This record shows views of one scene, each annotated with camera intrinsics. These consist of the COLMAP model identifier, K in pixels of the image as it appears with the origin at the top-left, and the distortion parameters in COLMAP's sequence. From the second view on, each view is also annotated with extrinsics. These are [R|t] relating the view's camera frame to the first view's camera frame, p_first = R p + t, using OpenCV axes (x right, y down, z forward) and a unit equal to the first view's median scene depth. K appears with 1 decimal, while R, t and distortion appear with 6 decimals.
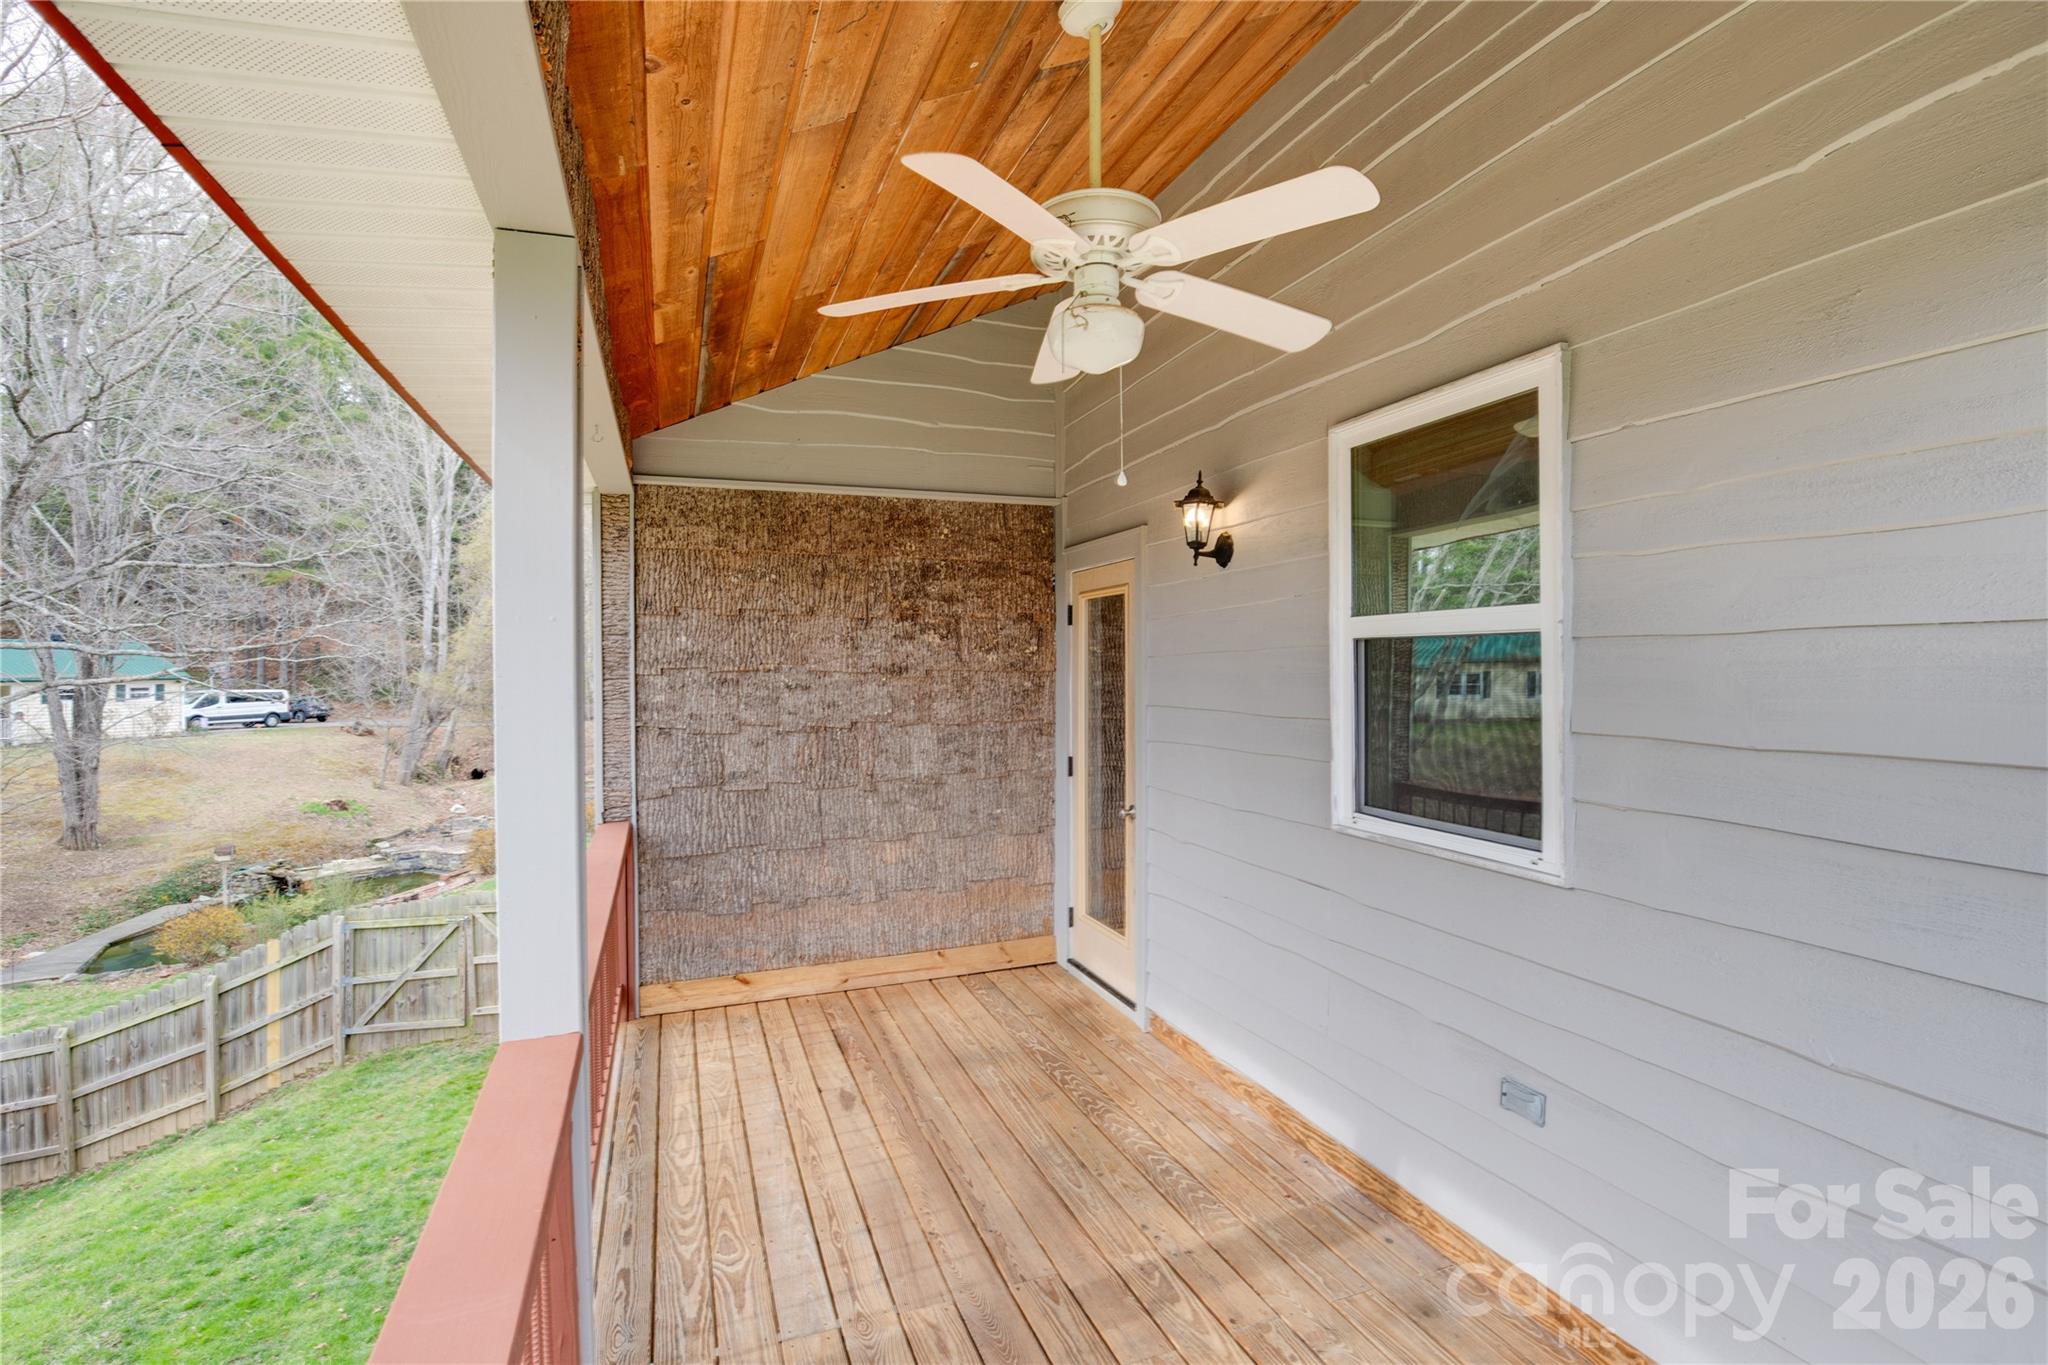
lens RADIAL K [[975.5, 0, 1023.3], [0, 975.5, 679.5], [0, 0, 1]] dist [-0.033651, 0.000651]
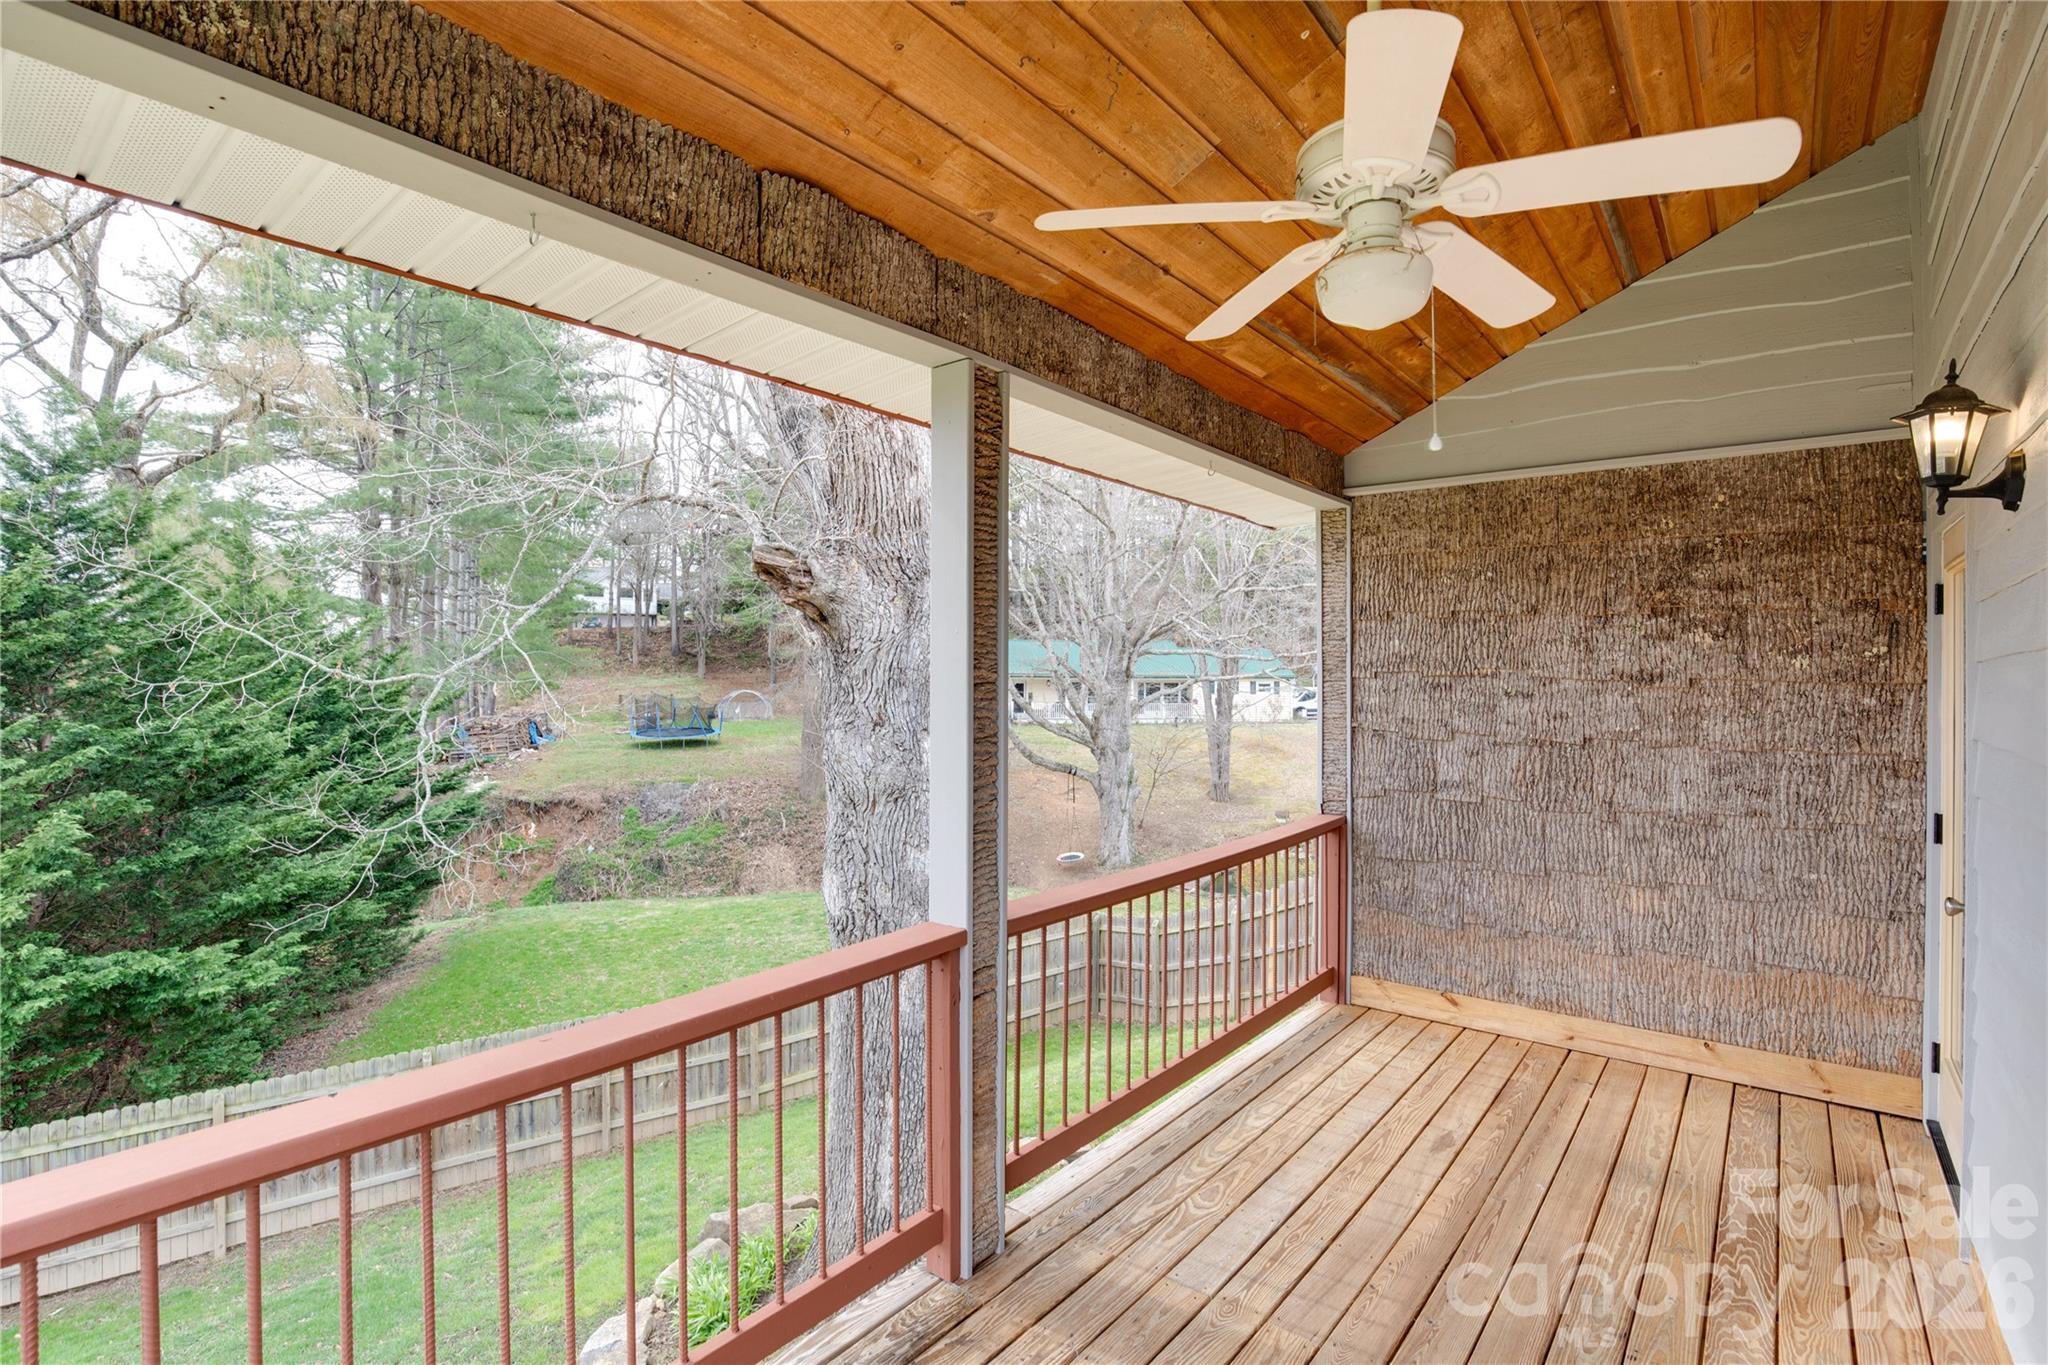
lens RADIAL K [[966.1, 0, 988.3], [0, 966.1, 678.2], [0, 0, 1]] dist [-0.031348, 0.000745]
pose [[0.486572, 0.017287, -0.873469, 0.302632], [-0.022622, 0.999718, 0.007184, -0.002571], [0.873347, 0.016264, 0.486826, 0.137855]]
